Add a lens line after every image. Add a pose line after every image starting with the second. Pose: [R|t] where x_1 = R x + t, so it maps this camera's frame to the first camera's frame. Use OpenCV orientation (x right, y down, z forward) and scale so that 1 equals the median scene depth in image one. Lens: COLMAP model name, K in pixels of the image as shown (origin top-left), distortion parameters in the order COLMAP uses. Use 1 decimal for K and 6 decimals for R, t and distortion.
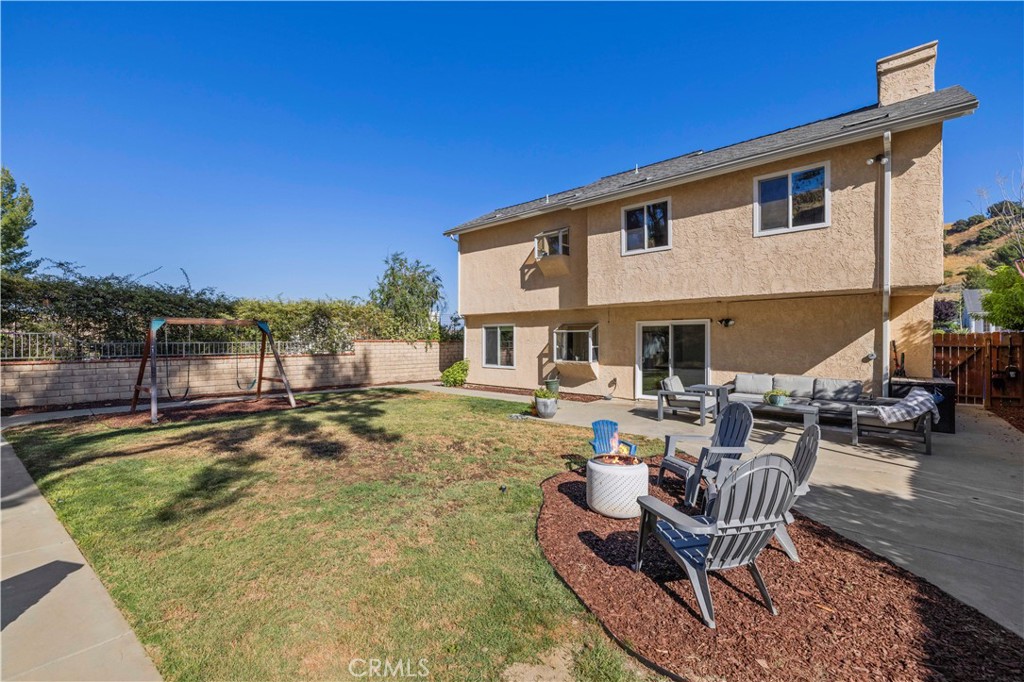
lens RADIAL K [[431.3, 0, 512.7], [0, 431.3, 337.6], [0, 0, 1]] dist [0.002835, 0.000012]
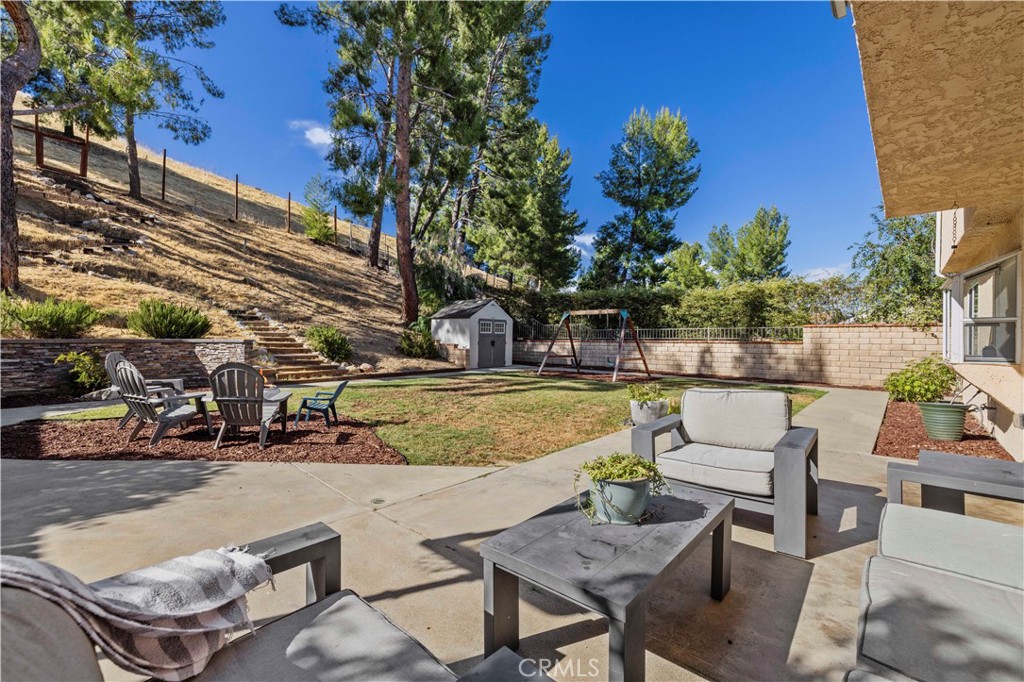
lens RADIAL K [[431.3, 0, 505.6], [0, 431.3, 341.9], [0, 0, 1]] dist [0.002835, 0.000012]
pose [[-0.020981, 0.012054, -0.999707, 0.598569], [-0.000755, 0.999927, 0.012073, 0.036686], [0.999780, 0.001008, -0.020970, 0.659398]]
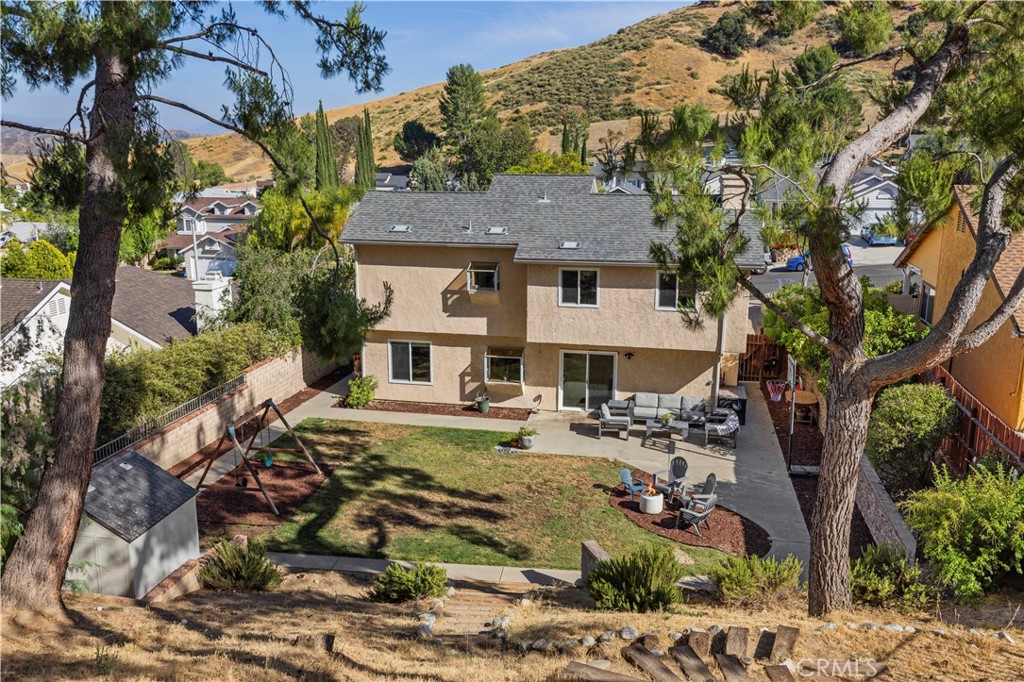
lens RADIAL K [[832.0, 0, 512.0], [0, 832.0, 338.9], [0, 0, 1]] dist [0.000463, -0.000546]
pose [[0.864934, -0.114006, 0.488766, -0.980368], [-0.002608, 0.972825, 0.231529, -0.615648], [-0.501879, -0.201531, 0.841131, -0.905296]]
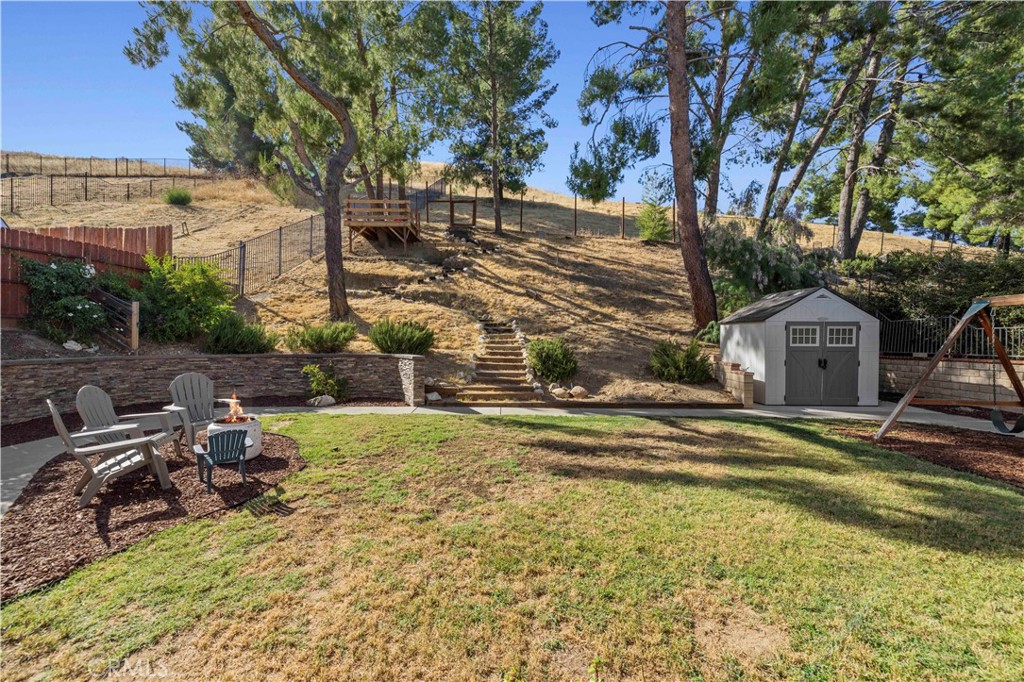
lens RADIAL K [[431.3, 0, 509.0], [0, 431.3, 344.2], [0, 0, 1]] dist [0.002835, 0.000012]
pose [[-0.795119, 0.004525, -0.606436, 0.128440], [0.000696, 0.999978, 0.006550, 0.014972], [0.606452, 0.004786, -0.795105, 0.883408]]
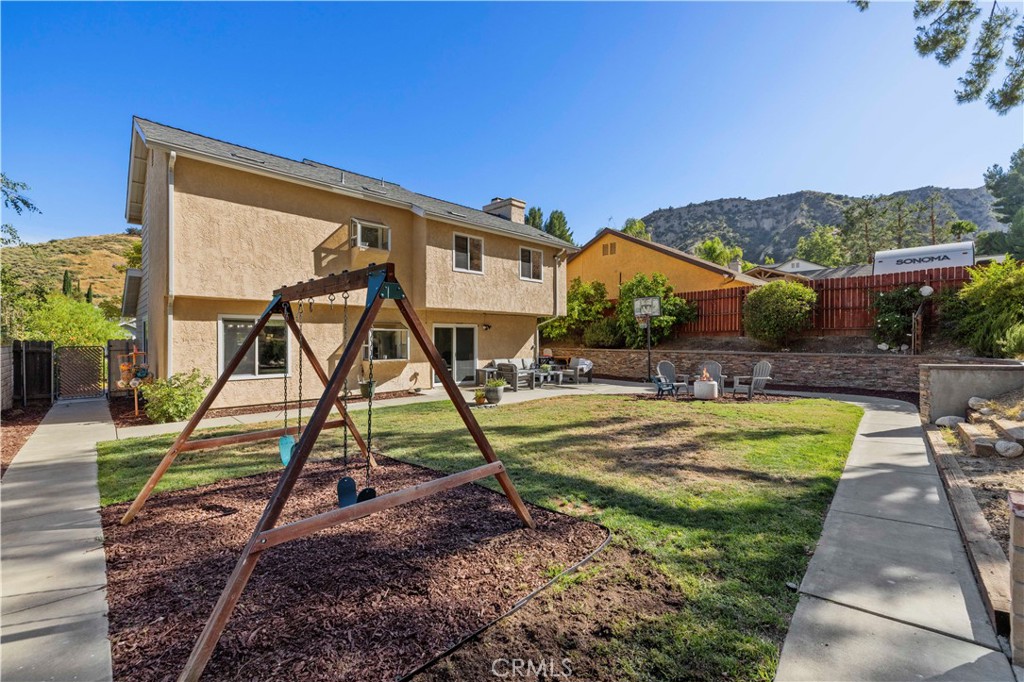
lens RADIAL K [[431.3, 0, 506.6], [0, 431.3, 336.9], [0, 0, 1]] dist [0.002835, 0.000012]
pose [[0.073249, 0.004059, 0.997305, -0.916425], [-0.002563, 0.999989, -0.003881, 0.004526], [-0.997310, -0.002271, 0.073259, 0.713876]]
